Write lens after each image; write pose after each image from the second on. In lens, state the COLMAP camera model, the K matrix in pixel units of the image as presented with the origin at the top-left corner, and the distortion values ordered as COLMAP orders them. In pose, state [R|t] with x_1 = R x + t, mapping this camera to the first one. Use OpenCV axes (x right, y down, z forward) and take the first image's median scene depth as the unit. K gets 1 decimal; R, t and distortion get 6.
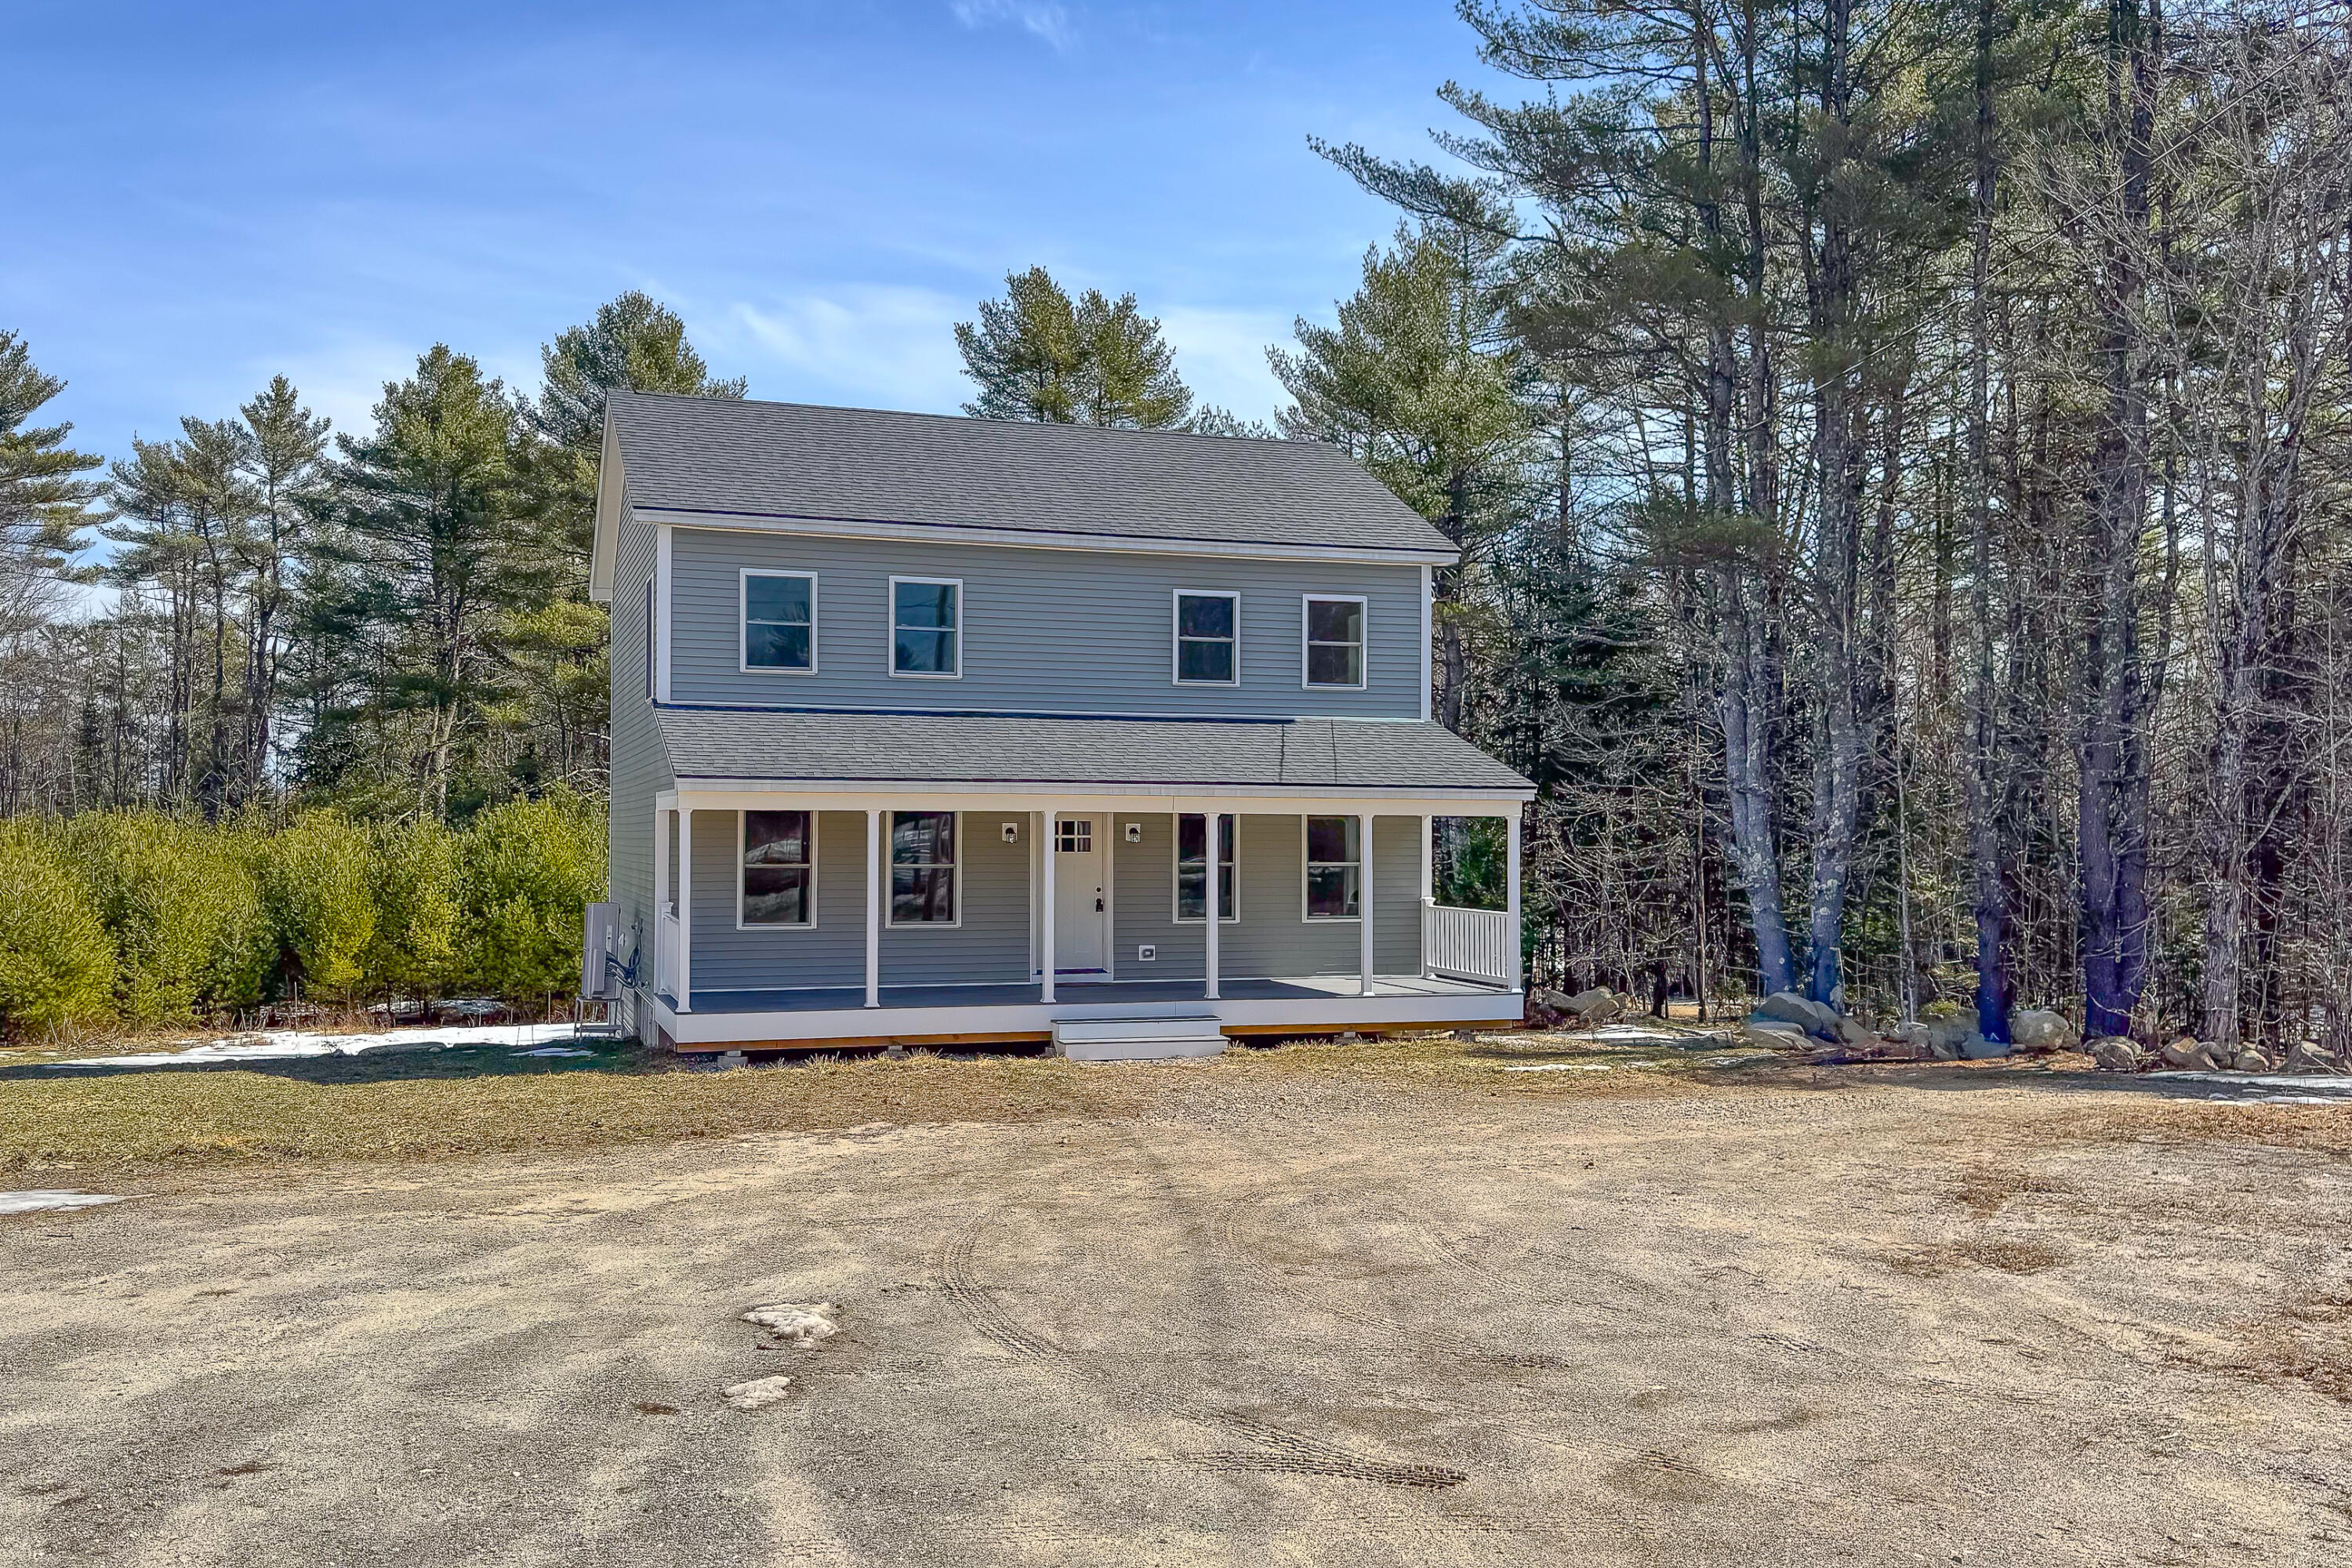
lens RADIAL K [[2030.2, 0, 1140.1], [0, 2030.2, 783.6], [0, 0, 1]] dist [0.133881, -0.254891]
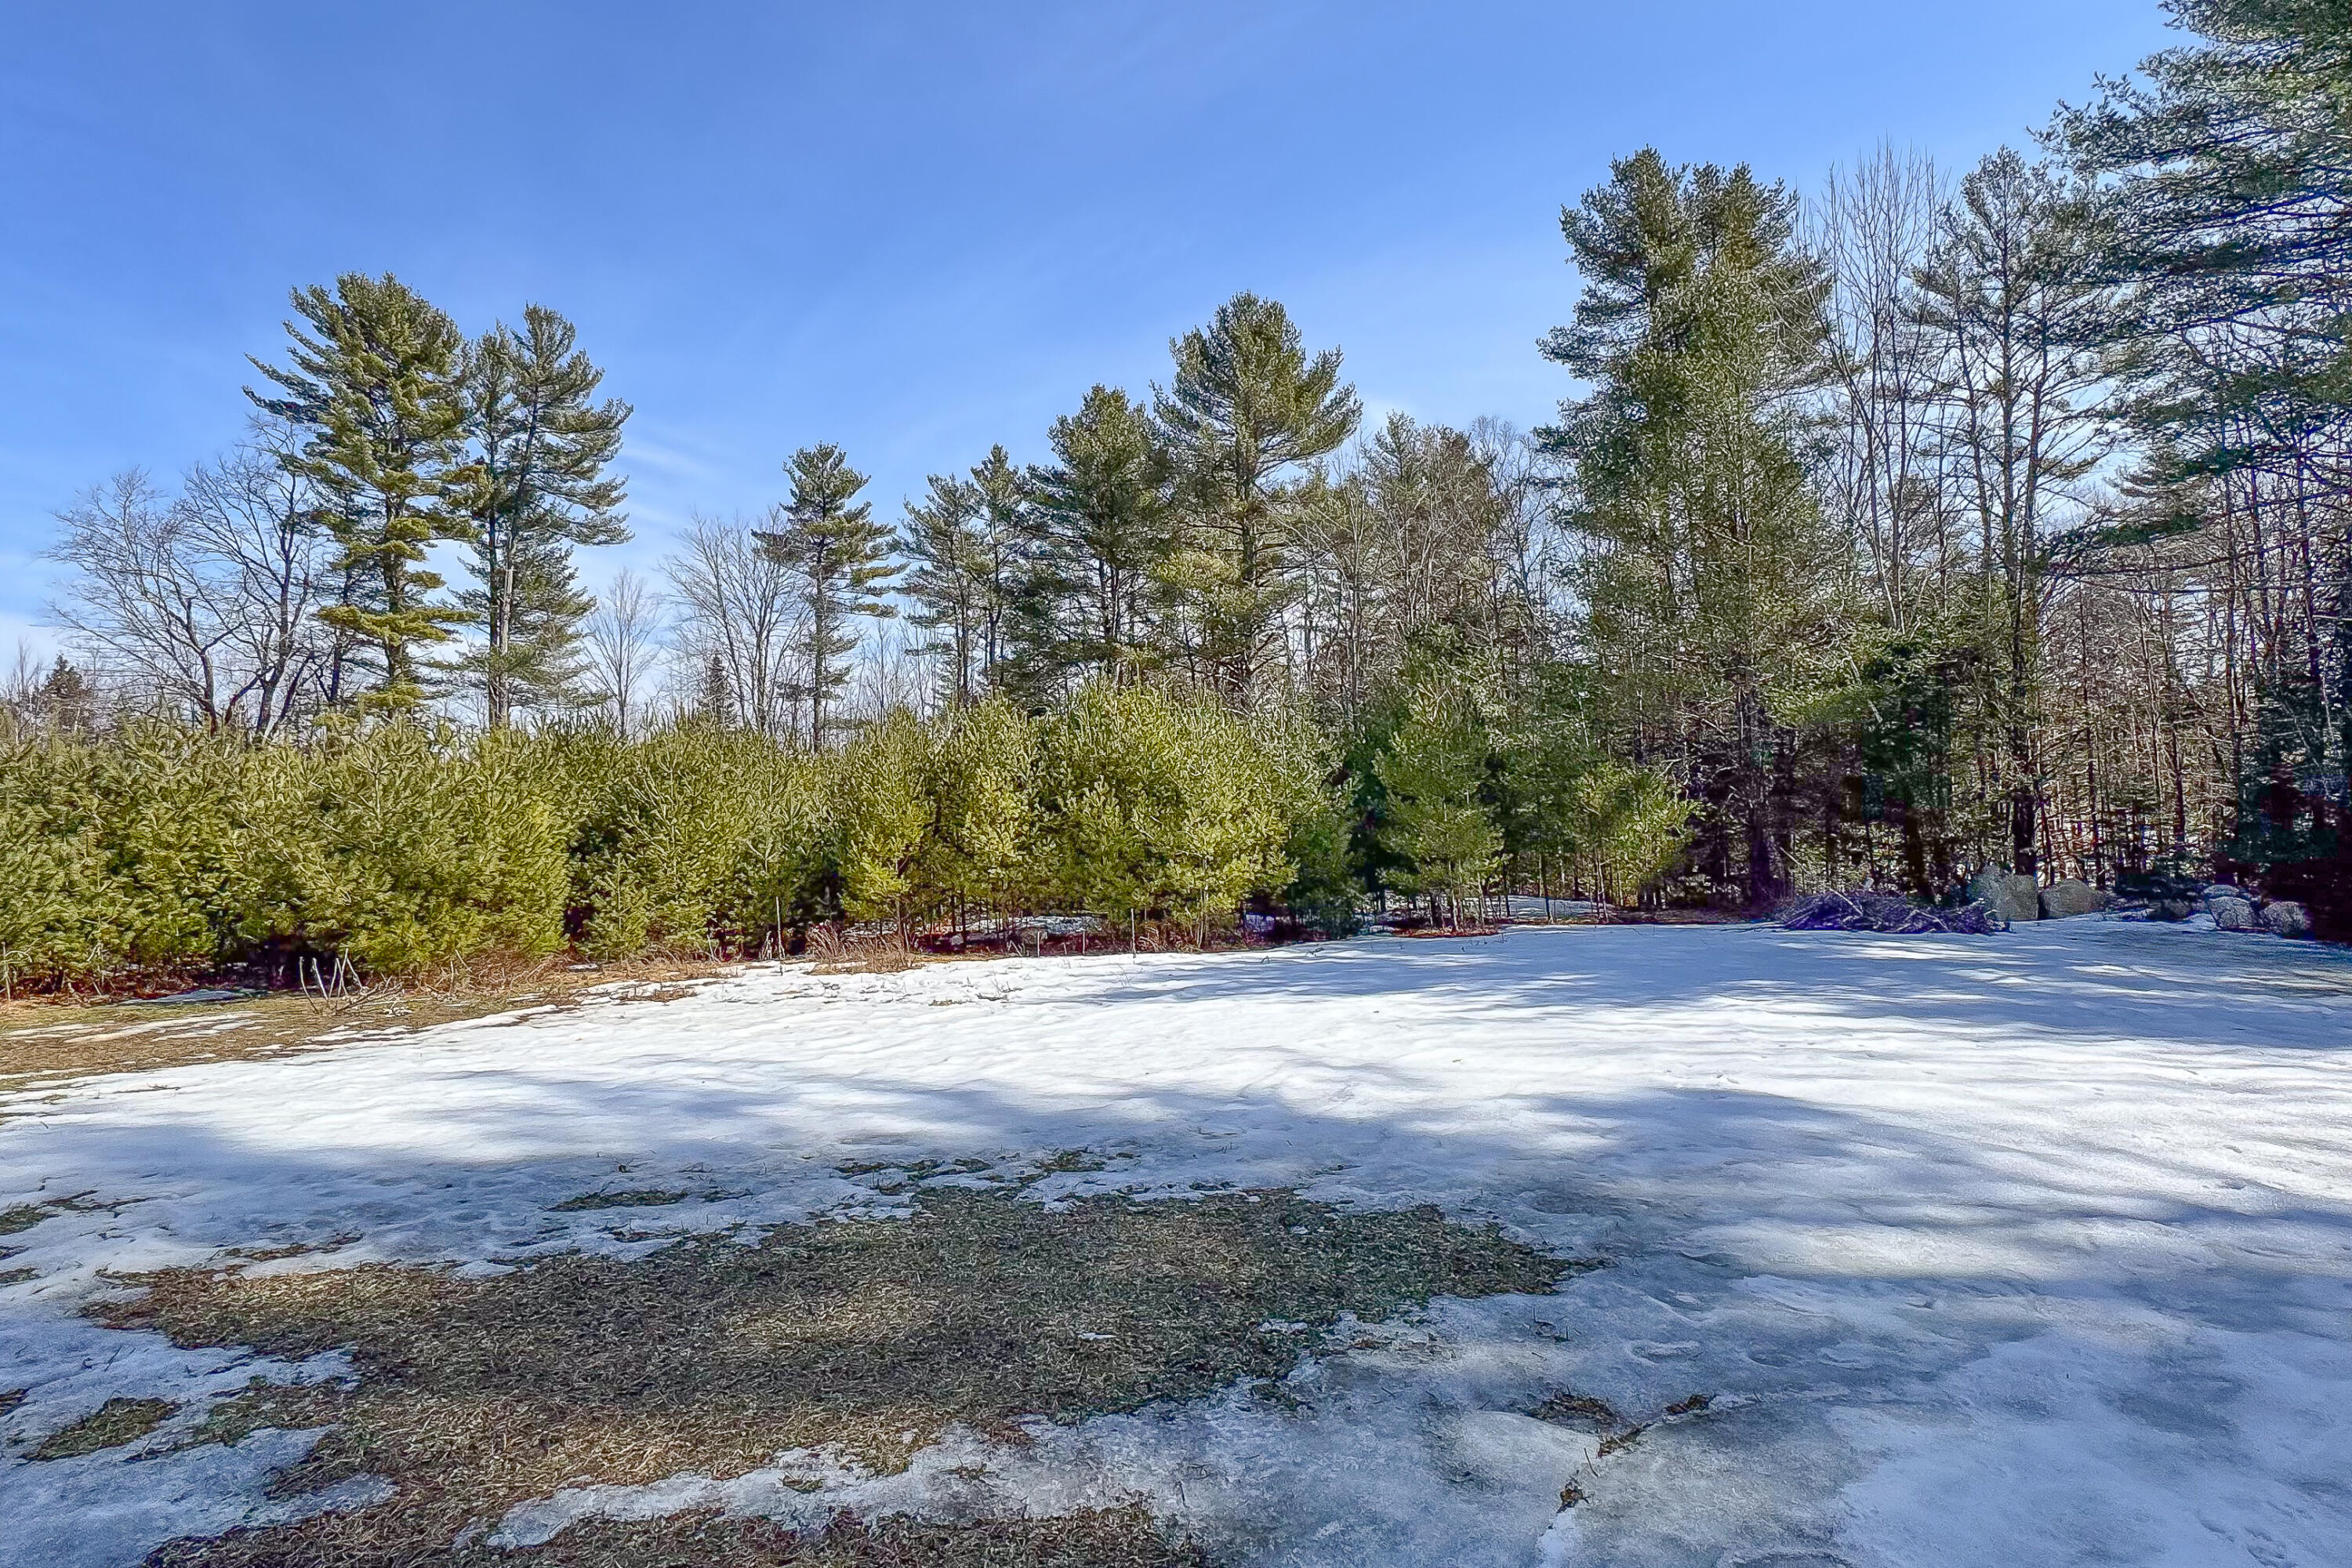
lens RADIAL K [[1109.1, 0, 1184.5], [0, 1109.1, 786.0], [0, 0, 1]] dist [-0.001445, -0.000153]
pose [[0.948292, -0.036321, -0.315315, -0.285009], [0.036269, 0.999324, -0.006034, 0.118286], [0.315321, -0.005714, 0.948968, 1.232502]]
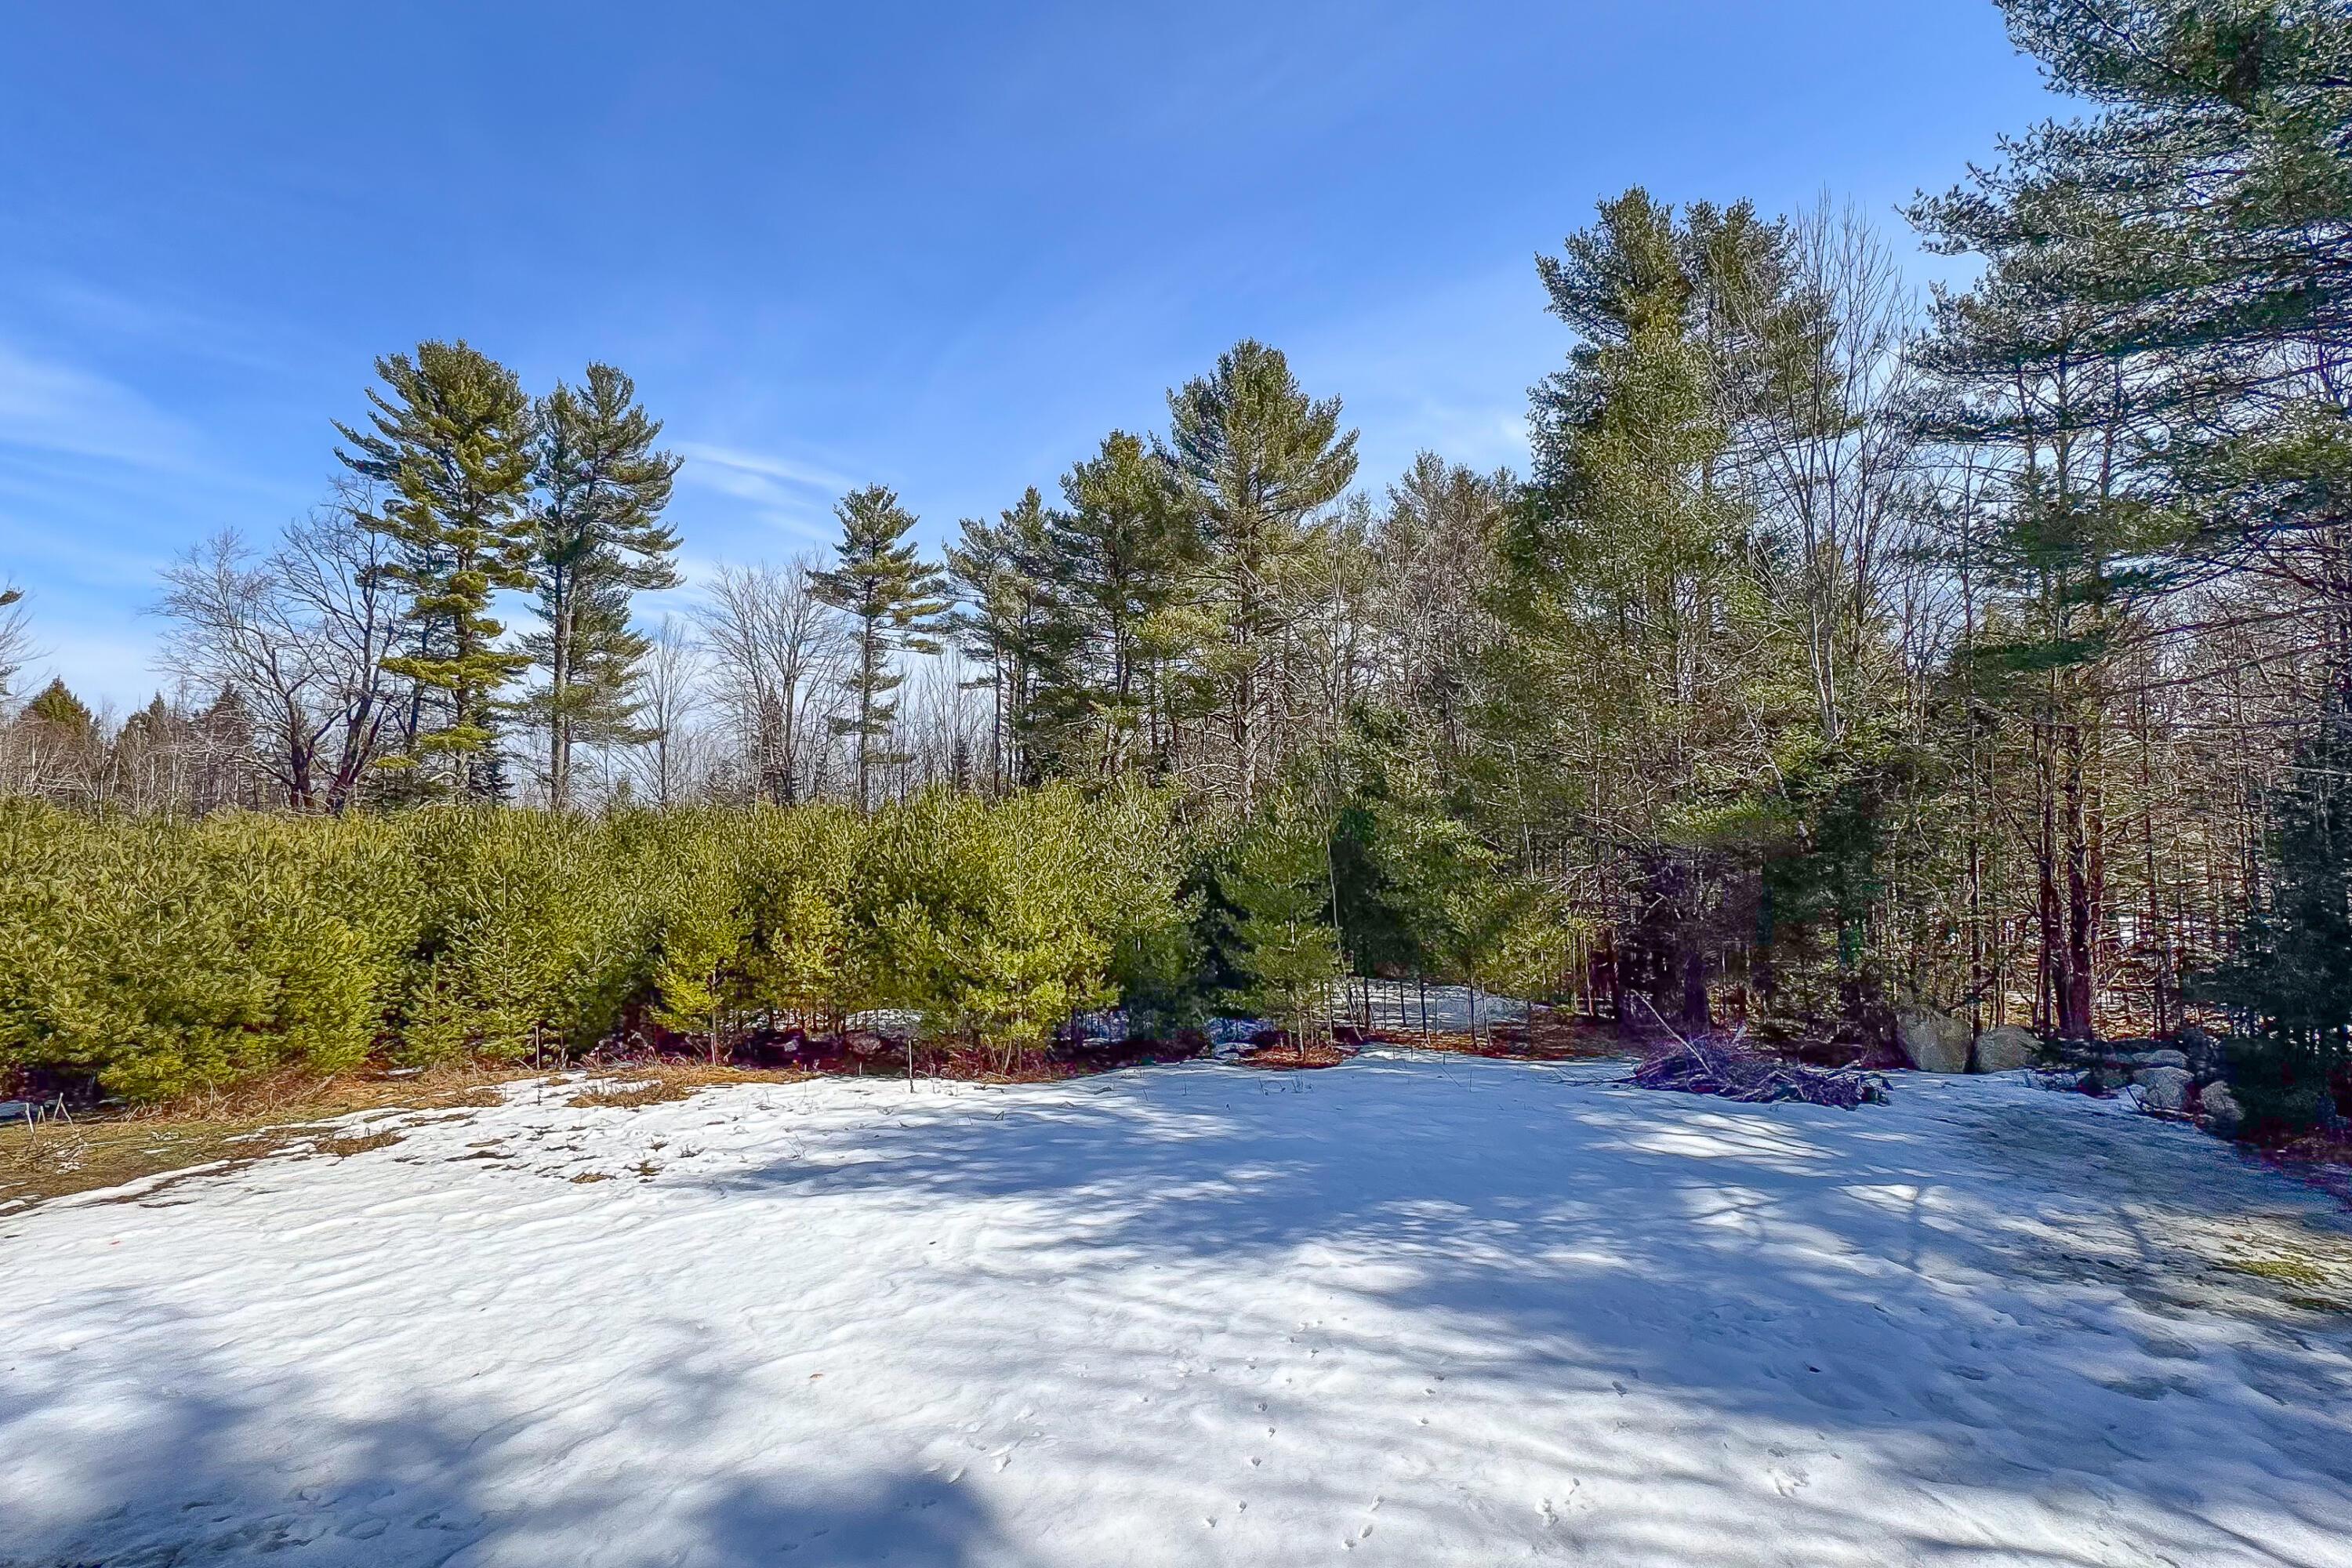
lens RADIAL K [[1109.1, 0, 1184.5], [0, 1109.1, 786.0], [0, 0, 1]] dist [-0.001445, -0.000153]
pose [[0.907033, -0.022547, -0.420455, -0.083918], [0.017857, 0.999727, -0.015089, 0.041686], [0.420680, 0.006178, 0.907188, 1.342437]]
